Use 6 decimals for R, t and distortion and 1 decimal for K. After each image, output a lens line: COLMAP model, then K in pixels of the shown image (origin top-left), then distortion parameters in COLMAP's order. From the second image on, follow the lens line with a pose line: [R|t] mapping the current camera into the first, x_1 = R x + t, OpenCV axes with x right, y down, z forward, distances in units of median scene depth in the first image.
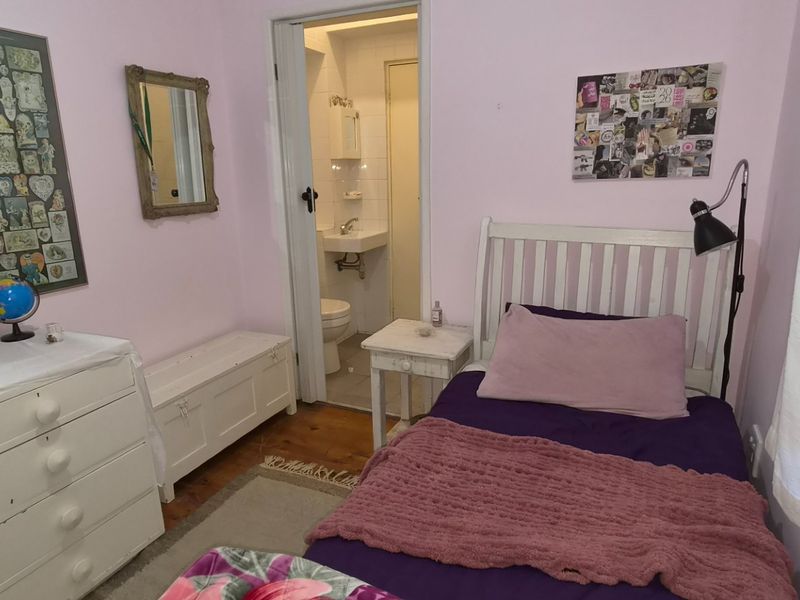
lens RADIAL K [[526.4, 0, 399.1], [0, 526.4, 298.9], [0, 0, 1]] dist [-0.001878, 0.003434]
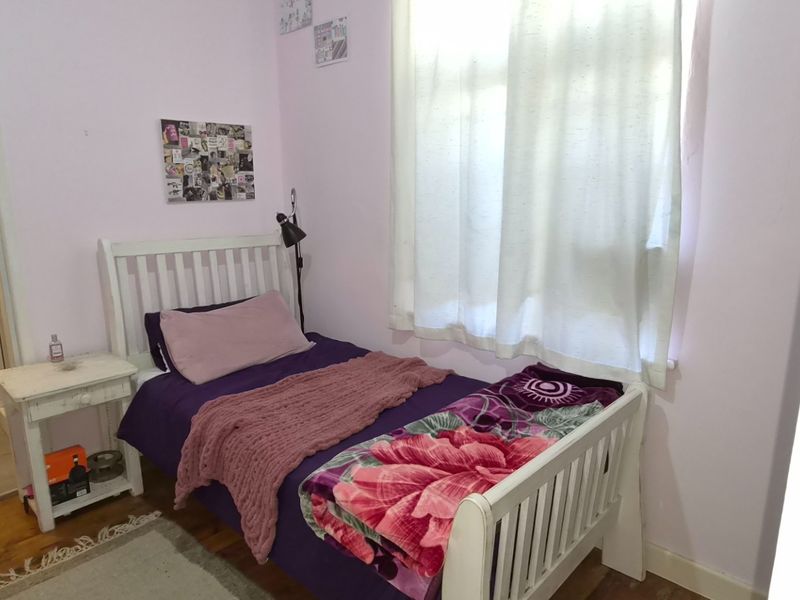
lens RADIAL K [[526.4, 0, 403.5], [0, 526.4, 299.1], [0, 0, 1]] dist [-0.001878, 0.003434]
pose [[0.315620, -0.175897, 0.932440, -0.718286], [0.228284, 0.967882, 0.105311, -0.016400], [-0.921016, 0.179623, 0.345638, 0.134935]]
